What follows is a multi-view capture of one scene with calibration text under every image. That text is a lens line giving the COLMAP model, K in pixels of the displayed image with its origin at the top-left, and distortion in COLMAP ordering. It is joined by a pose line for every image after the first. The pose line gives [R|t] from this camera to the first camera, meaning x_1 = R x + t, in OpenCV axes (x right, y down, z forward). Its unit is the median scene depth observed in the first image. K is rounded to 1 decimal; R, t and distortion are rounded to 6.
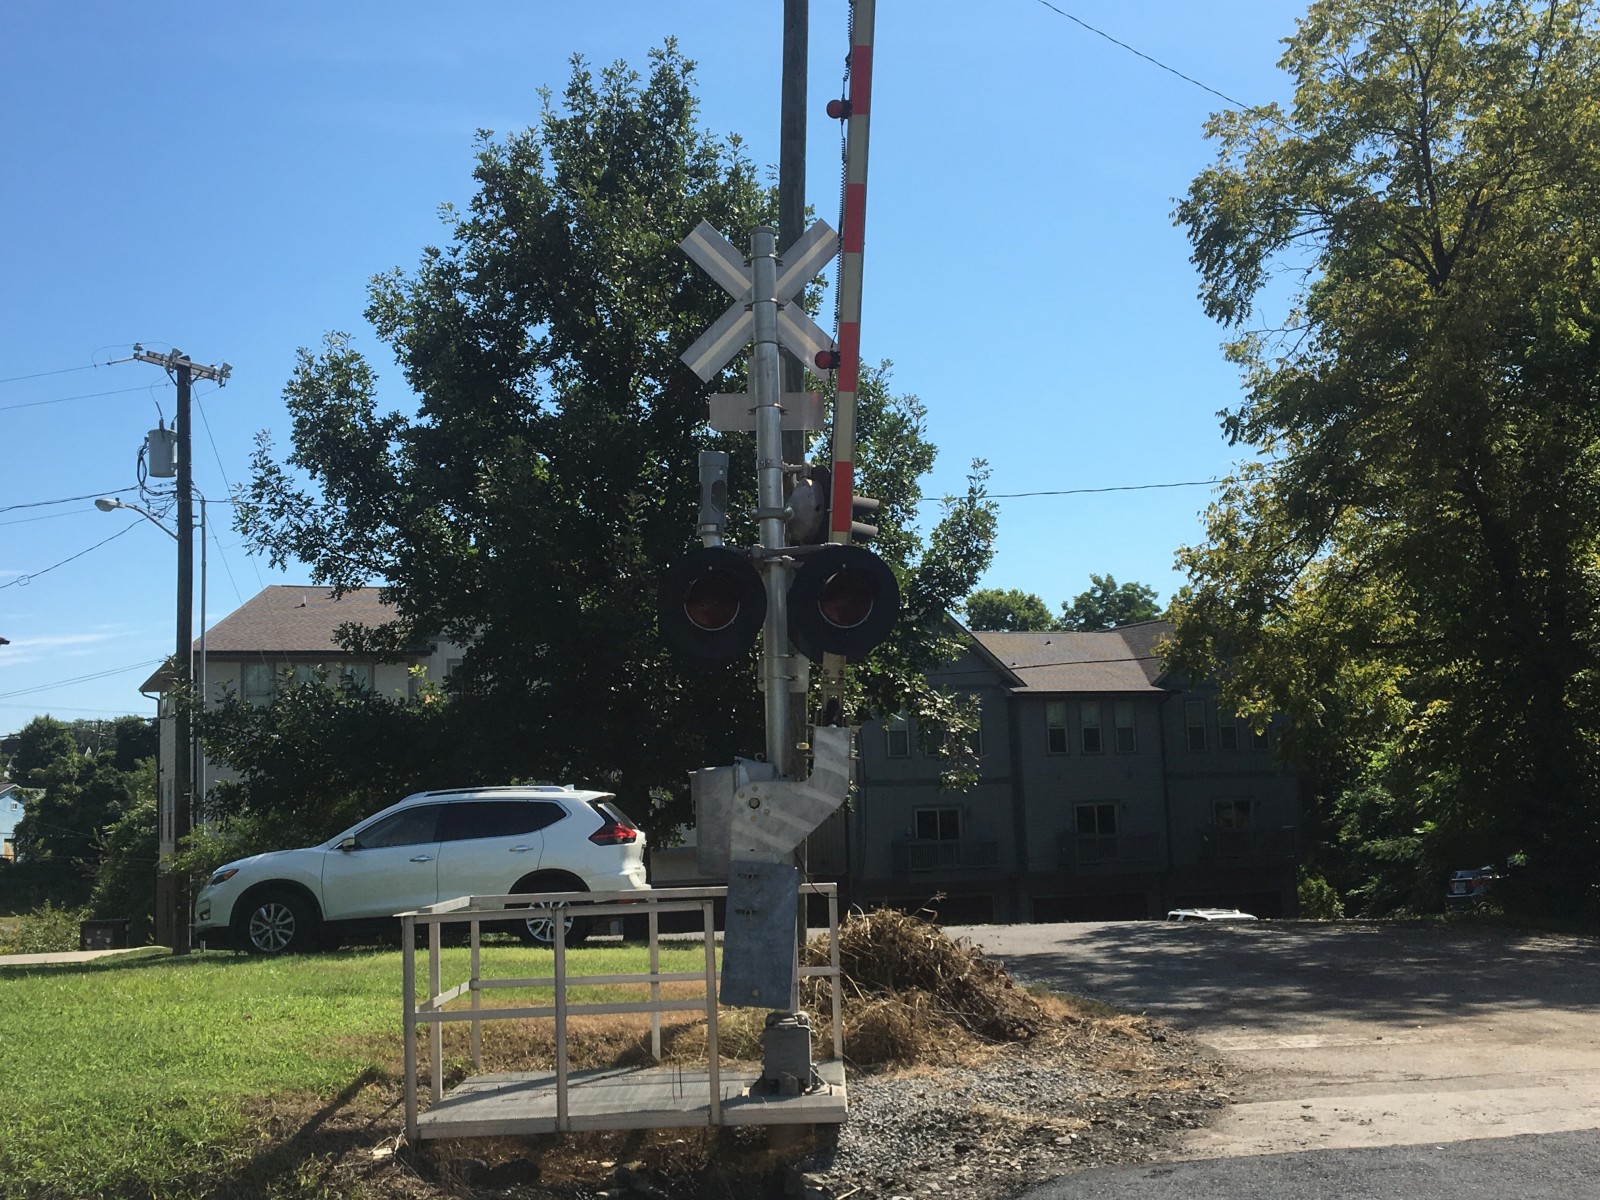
lens RADIAL K [[1849.6, 0, 800.4], [0, 1849.6, 614.9], [0, 0, 1]] dist [0.100899, 0.000000]
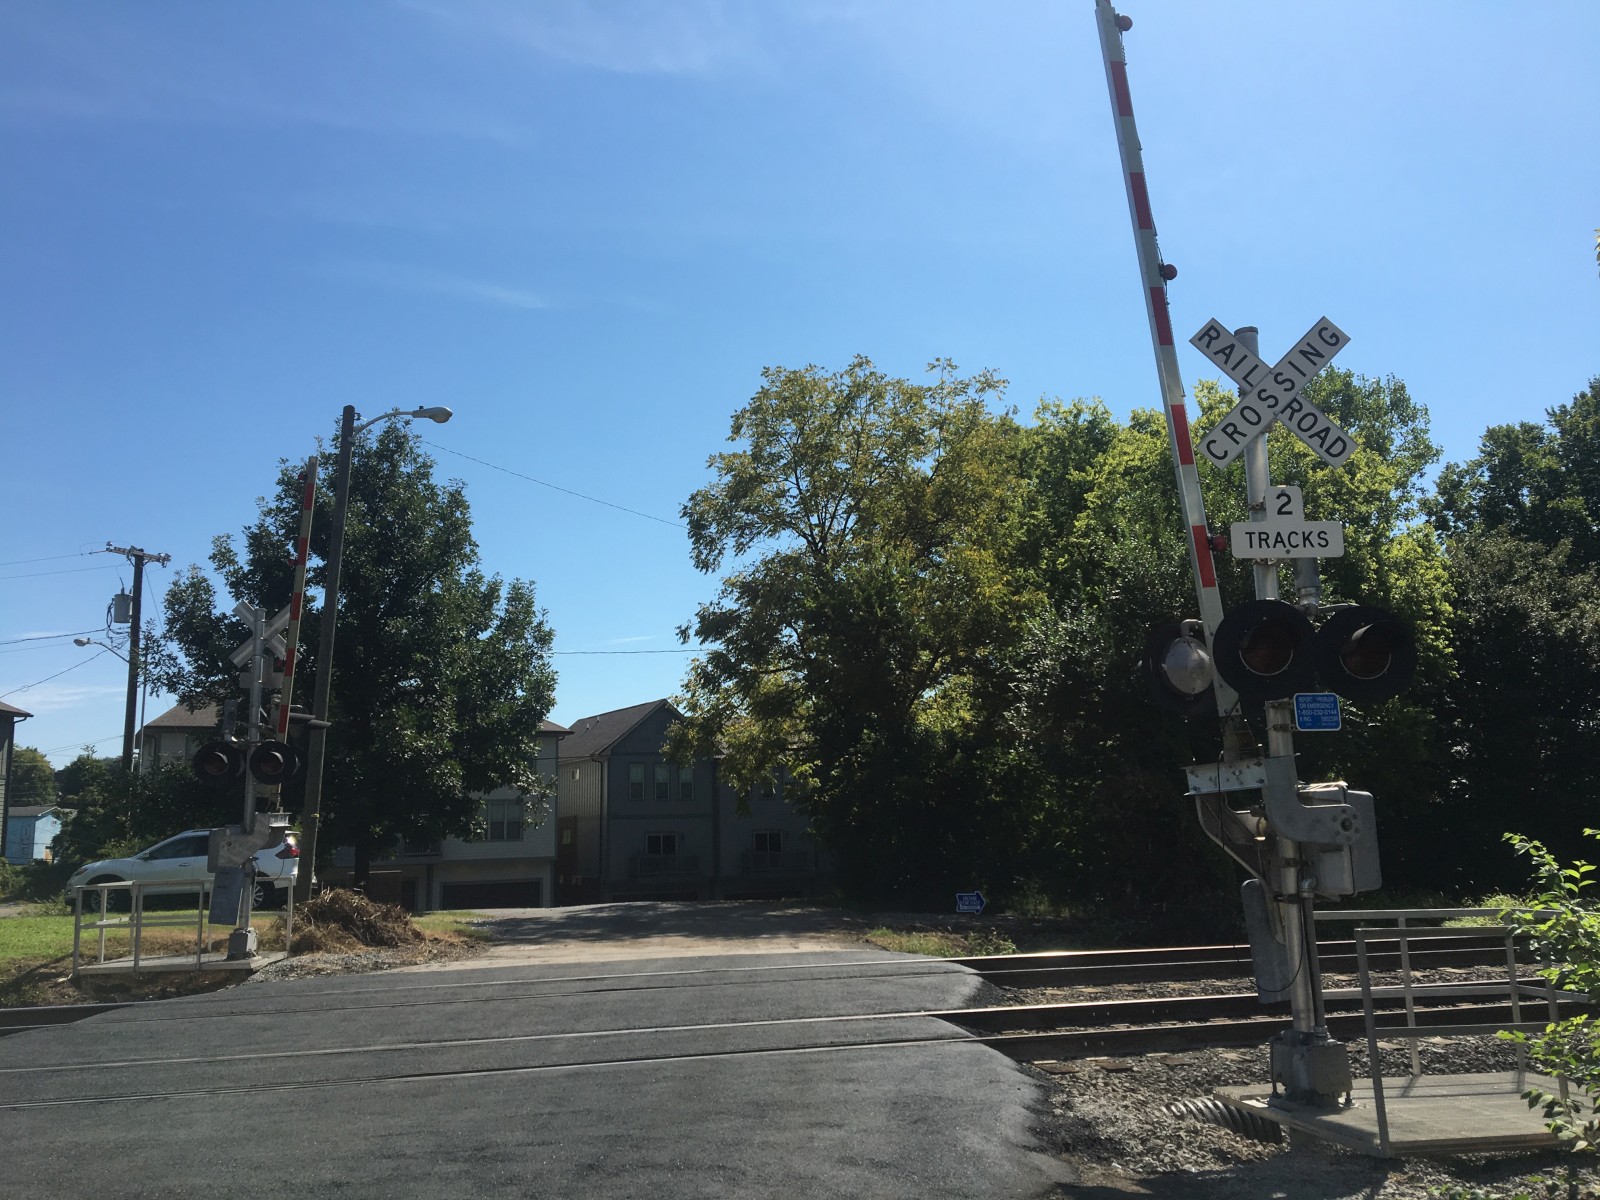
lens RADIAL K [[1350.5, 0, 803.3], [0, 1350.5, 601.2], [0, 0, 1]] dist [0.070175, -0.108673]
pose [[0.995556, 0.027103, 0.090183, 0.208739], [-0.021329, 0.997697, -0.064383, -0.044972], [-0.091720, 0.062174, 0.993842, -0.338336]]
